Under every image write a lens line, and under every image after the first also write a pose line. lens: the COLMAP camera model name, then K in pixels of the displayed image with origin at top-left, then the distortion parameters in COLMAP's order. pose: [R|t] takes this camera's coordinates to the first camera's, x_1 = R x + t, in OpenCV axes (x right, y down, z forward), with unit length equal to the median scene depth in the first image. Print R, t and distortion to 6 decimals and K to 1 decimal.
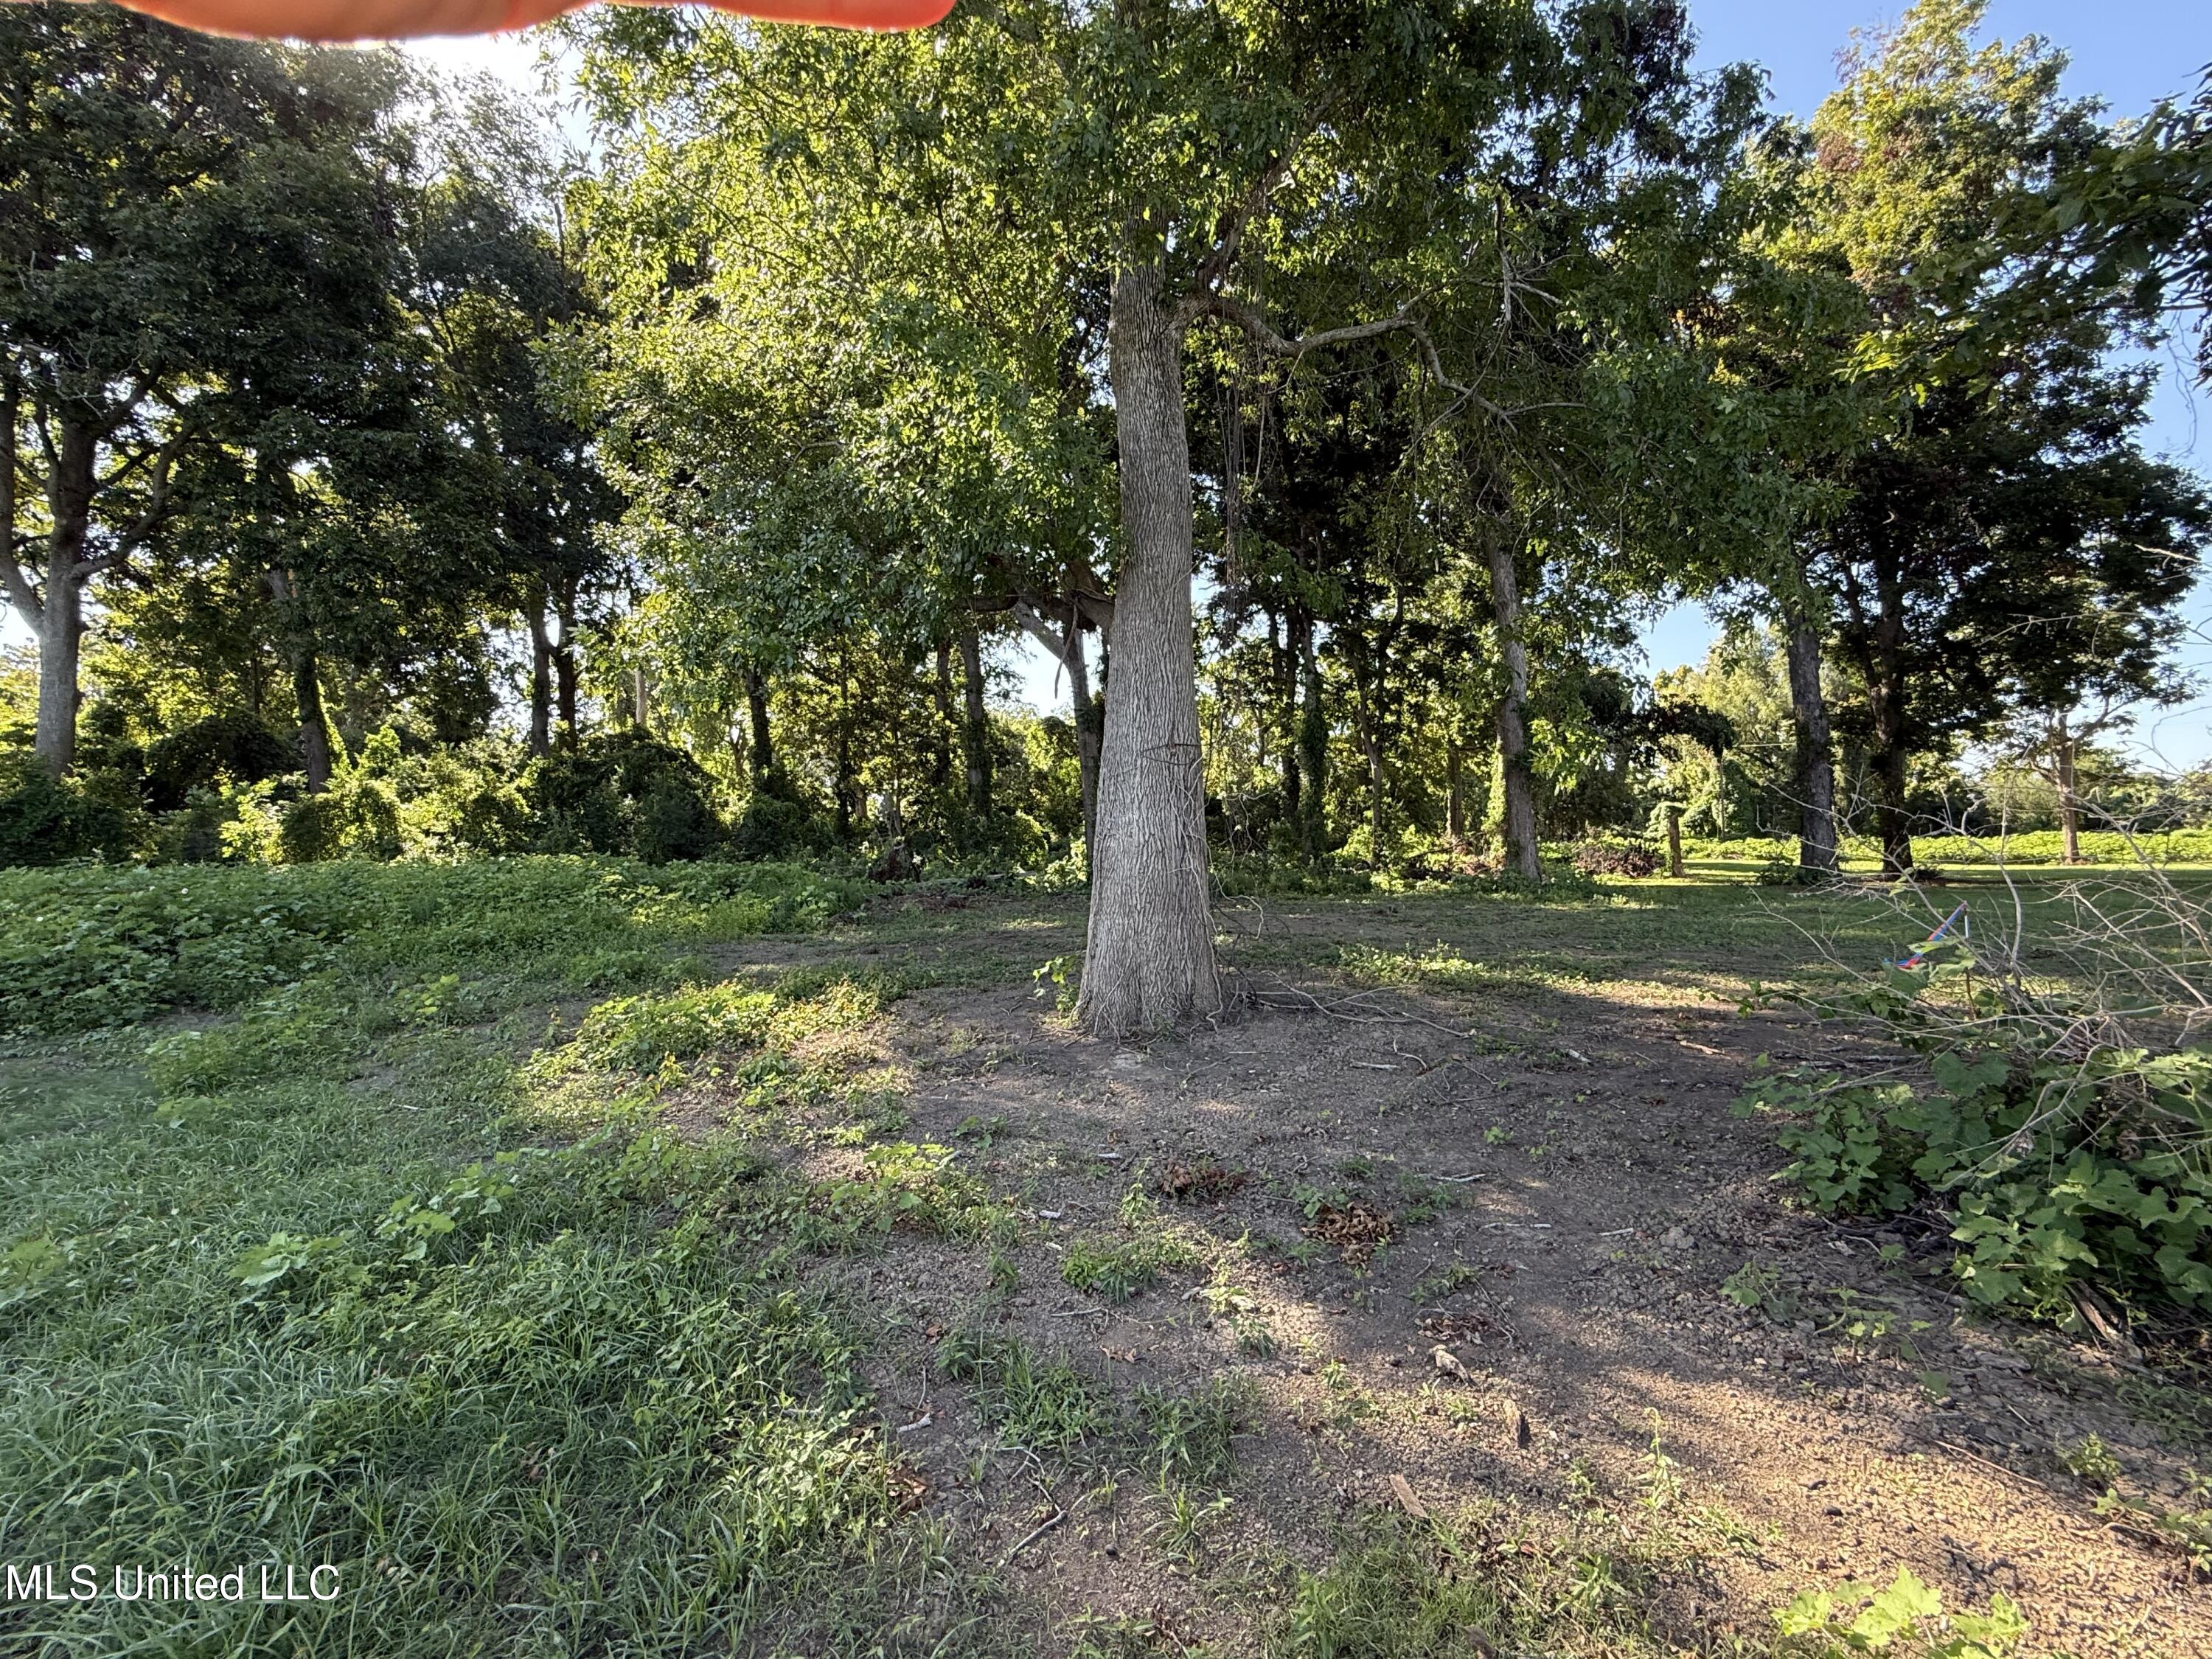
lens RADIAL K [[982.0, 0, 1104.0], [0, 982.0, 836.9], [0, 0, 1]] dist [-0.001920, -0.000460]
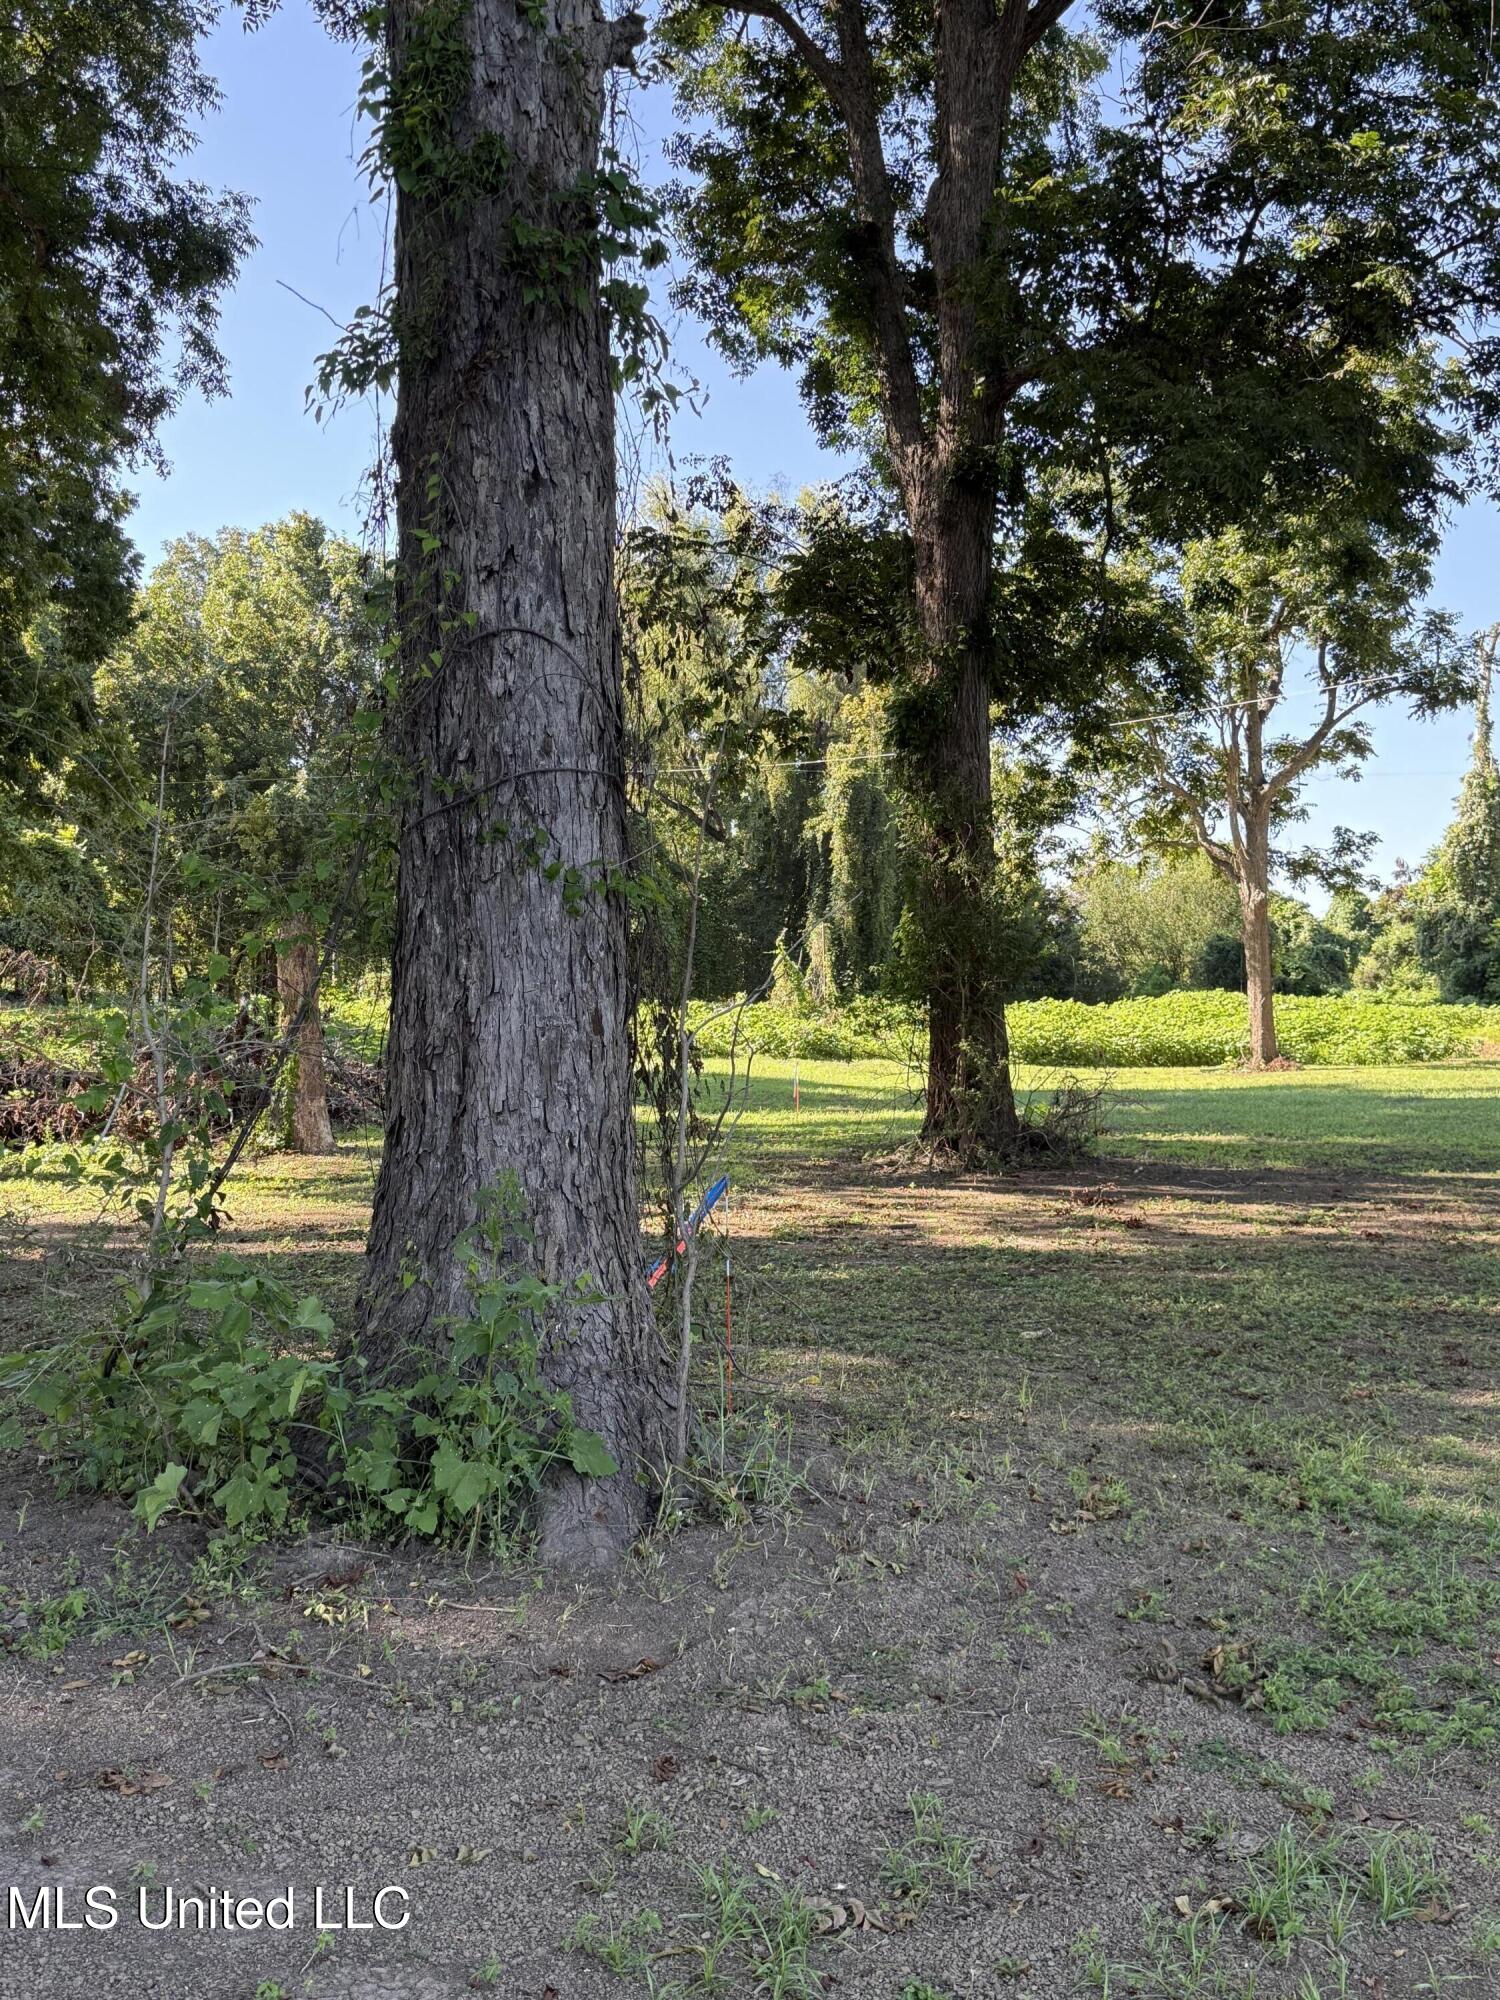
lens RADIAL K [[2154.4, 0, 749.5], [0, 2154.4, 999.8], [0, 0, 1]] dist [-0.001742, 0.000000]
pose [[0.828584, 0.009283, 0.559787, 0.412339], [-0.013313, 0.999906, 0.003124, -0.003419], [-0.559706, -0.010041, 0.828631, 0.525991]]
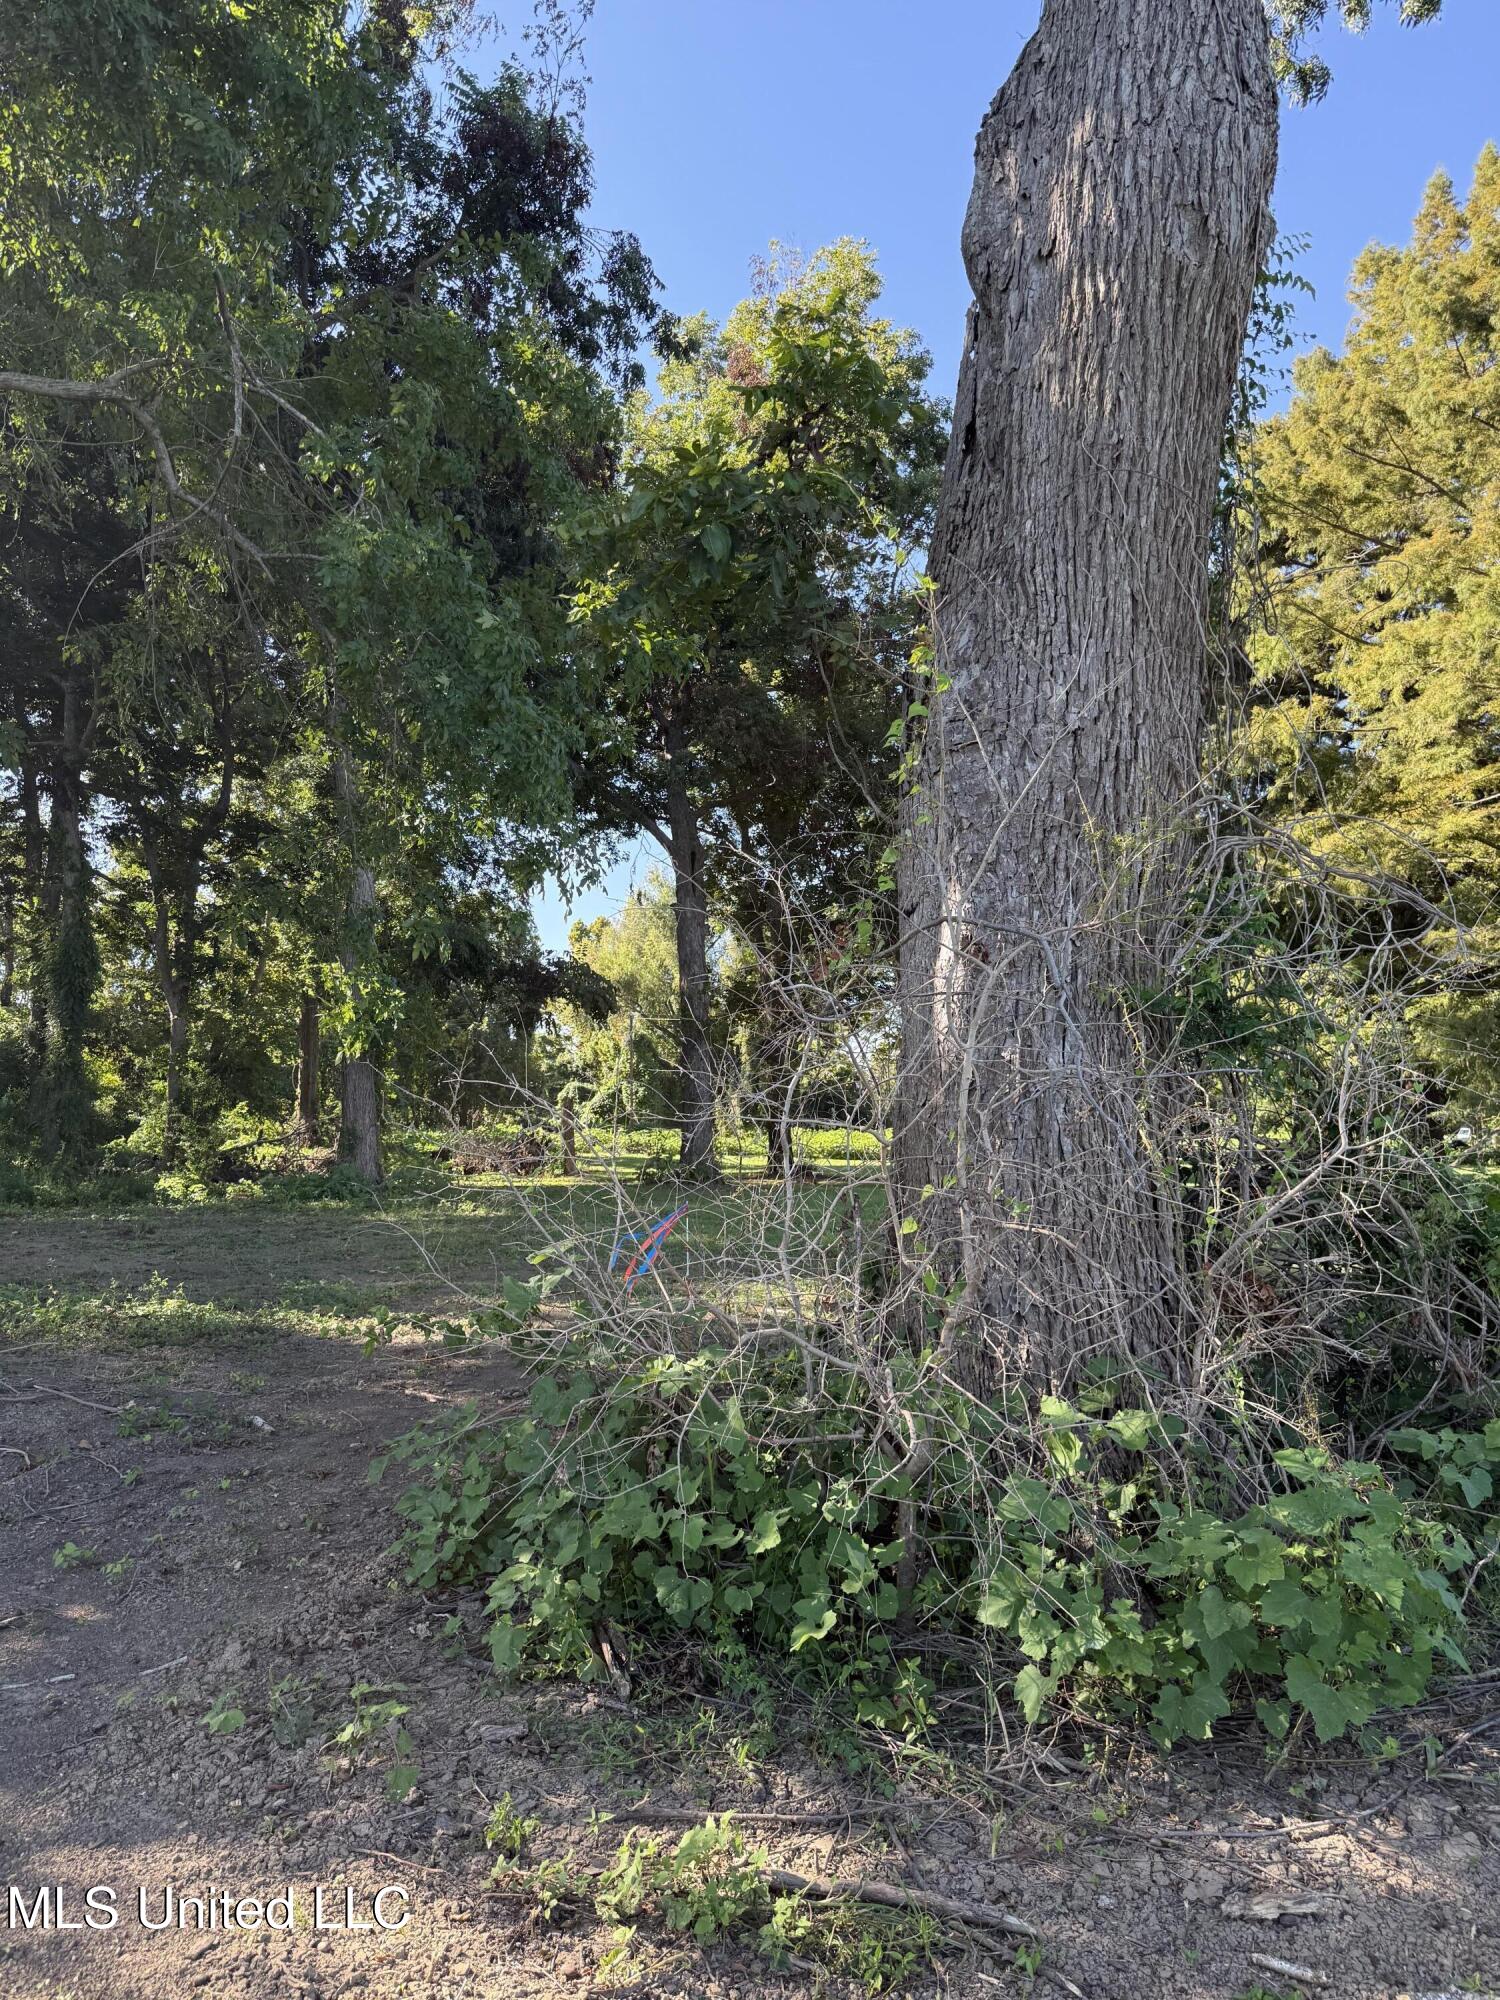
lens RADIAL K [[1390.5, 0, 742.8], [0, 1390.5, 1007.0], [0, 0, 1]] dist [0.028543, -0.031065]
pose [[0.806853, 0.063667, 0.587311, 0.024907], [-0.015508, 0.996116, -0.086678, 0.000047], [-0.590548, 0.060828, 0.804707, -0.011017]]
